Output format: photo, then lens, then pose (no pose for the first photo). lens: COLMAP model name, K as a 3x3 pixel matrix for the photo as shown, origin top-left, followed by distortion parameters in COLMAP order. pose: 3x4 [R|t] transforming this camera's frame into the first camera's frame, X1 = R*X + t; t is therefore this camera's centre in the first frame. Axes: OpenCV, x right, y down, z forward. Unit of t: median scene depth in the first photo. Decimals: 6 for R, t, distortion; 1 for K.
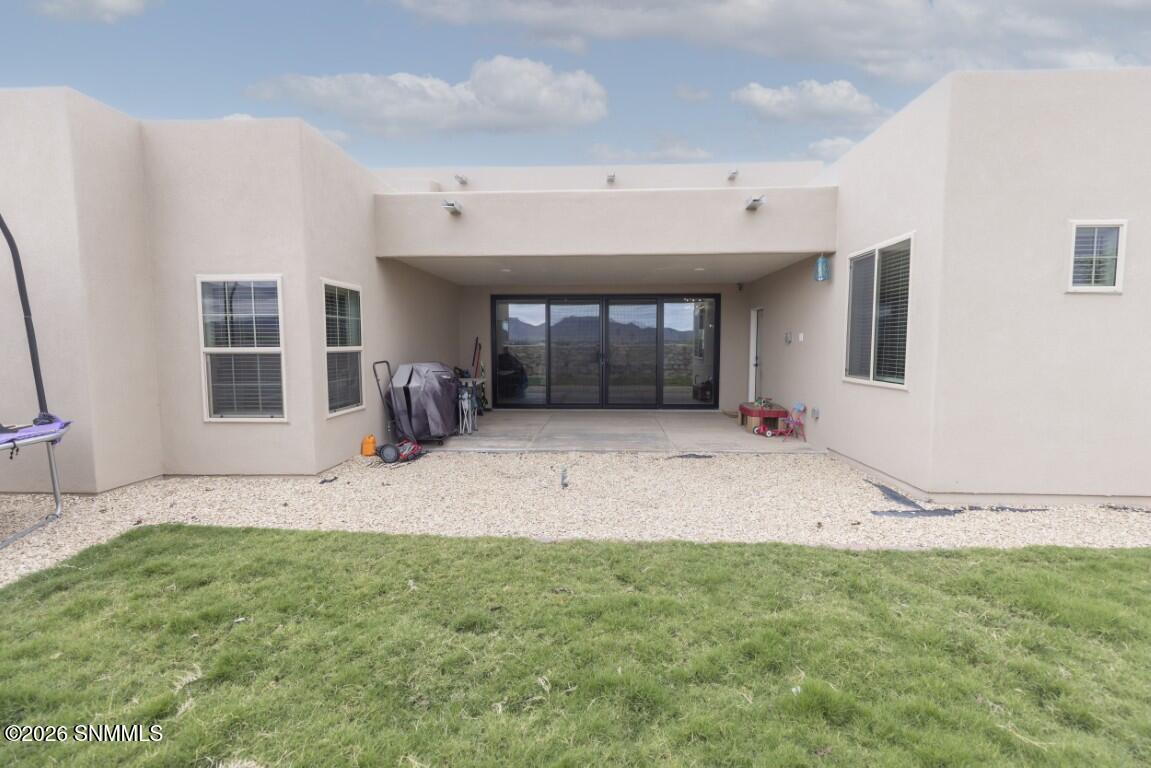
lens RADIAL K [[515.2, 0, 579.1], [0, 515.2, 387.3], [0, 0, 1]] dist [0.006625, 0.000635]
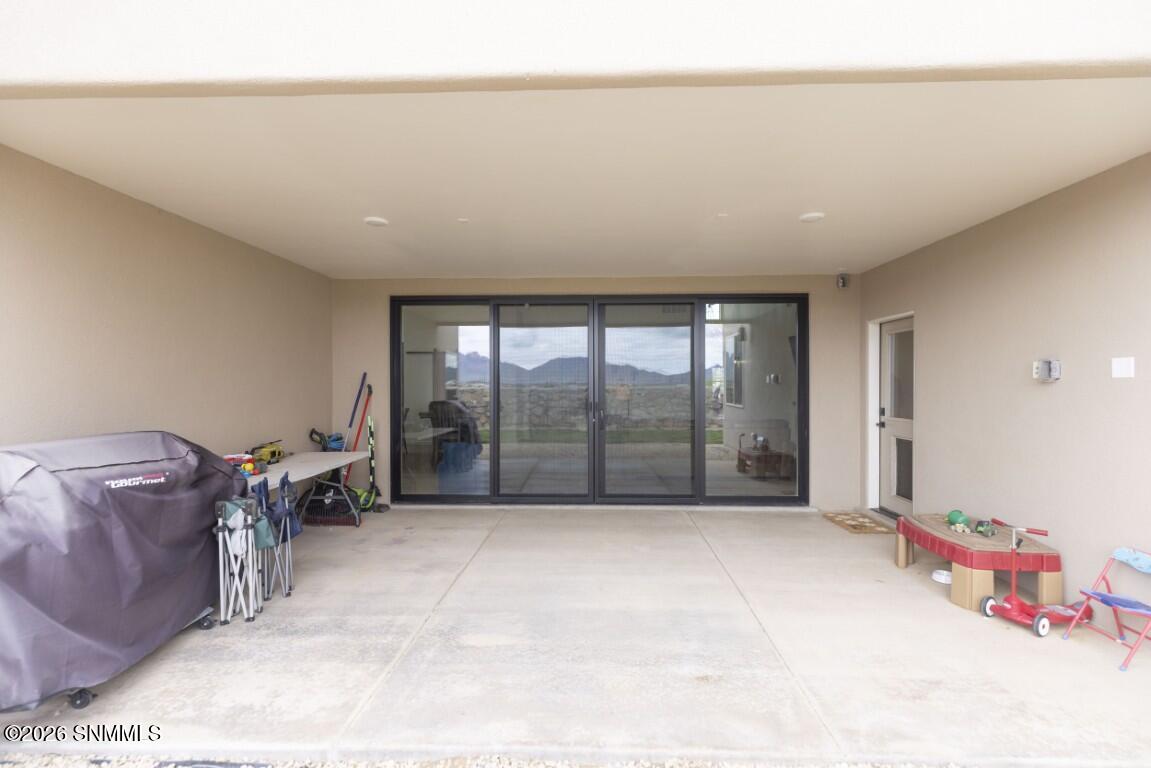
lens RADIAL K [[515.2, 0, 573.5], [0, 515.2, 387.2], [0, 0, 1]] dist [0.006625, 0.000635]
pose [[0.999994, -0.000484, 0.003396, 0.021500], [0.000759, 0.996684, -0.081368, -0.037341], [-0.003345, 0.081370, 0.996678, 0.450975]]
